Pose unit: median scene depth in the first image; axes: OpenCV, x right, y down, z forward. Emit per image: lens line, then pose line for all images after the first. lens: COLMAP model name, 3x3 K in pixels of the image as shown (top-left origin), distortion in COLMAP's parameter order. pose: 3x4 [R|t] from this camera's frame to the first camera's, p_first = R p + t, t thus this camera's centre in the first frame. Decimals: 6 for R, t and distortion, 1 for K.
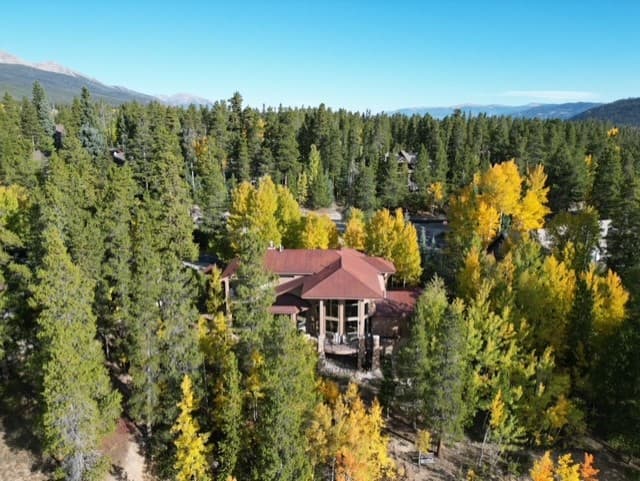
lens RADIAL K [[451.0, 0, 320.0], [0, 451.0, 240.5], [0, 0, 1]] dist [0.029941, -0.003637]
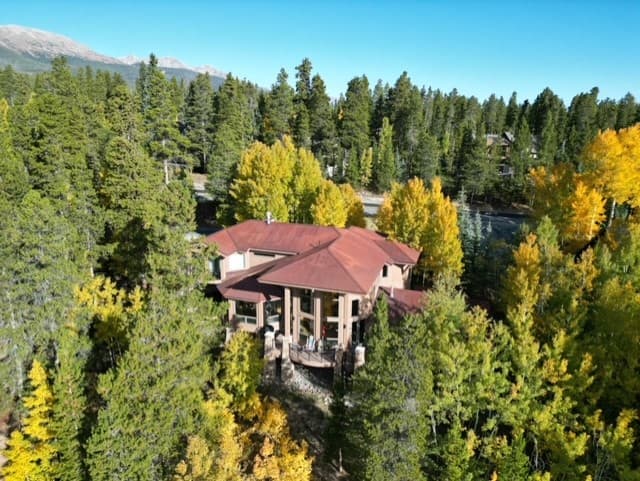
lens RADIAL K [[451.0, 0, 320.0], [0, 451.0, 240.5], [0, 0, 1]] dist [0.029941, -0.003637]
pose [[0.960720, 0.081959, -0.265141, 0.226008], [-0.081732, 0.996583, 0.011906, 0.039822], [0.265211, 0.010232, 0.964136, 0.289444]]
